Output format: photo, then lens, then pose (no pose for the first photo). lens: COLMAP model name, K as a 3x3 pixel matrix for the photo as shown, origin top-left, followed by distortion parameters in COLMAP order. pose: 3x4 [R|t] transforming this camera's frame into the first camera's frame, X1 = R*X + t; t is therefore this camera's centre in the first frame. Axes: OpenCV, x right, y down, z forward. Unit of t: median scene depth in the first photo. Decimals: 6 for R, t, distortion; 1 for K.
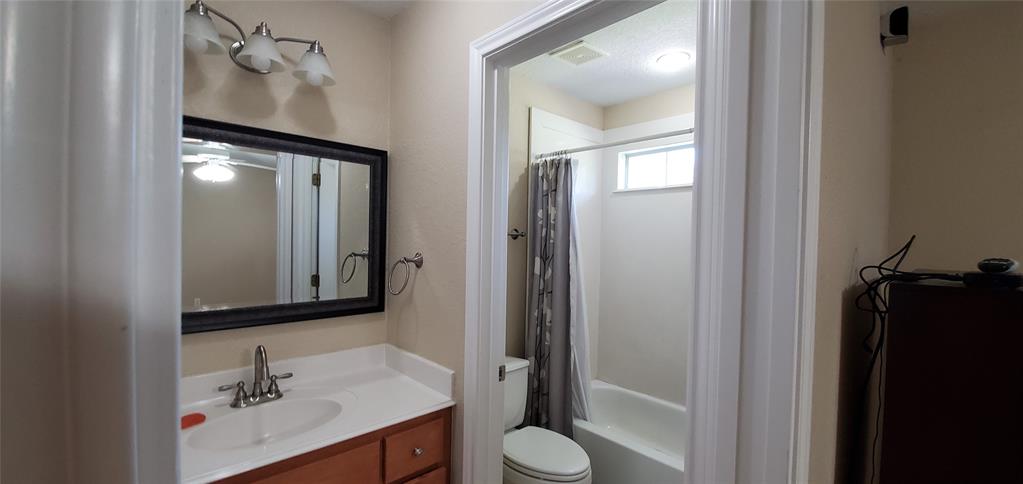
lens RADIAL K [[408.3, 0, 512.6], [0, 408.3, 246.6], [0, 0, 1]] dist [0.009585, -0.016797]
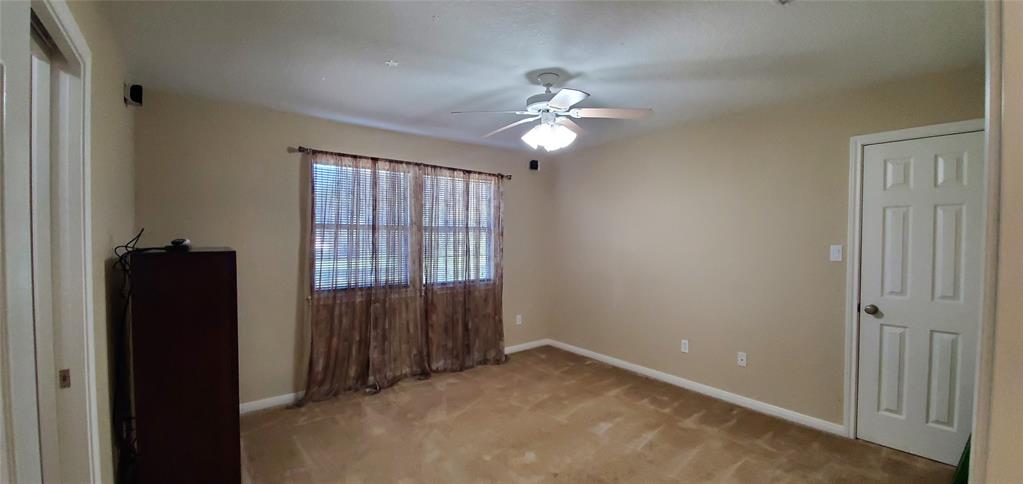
lens RADIAL K [[408.3, 0, 512.6], [0, 408.3, 246.6], [0, 0, 1]] dist [0.009585, -0.016797]
pose [[0.098006, -0.044066, 0.994210, -0.715059], [0.020329, 0.998899, 0.042270, 0.009696], [-0.994978, 0.016069, 0.098794, -0.877164]]
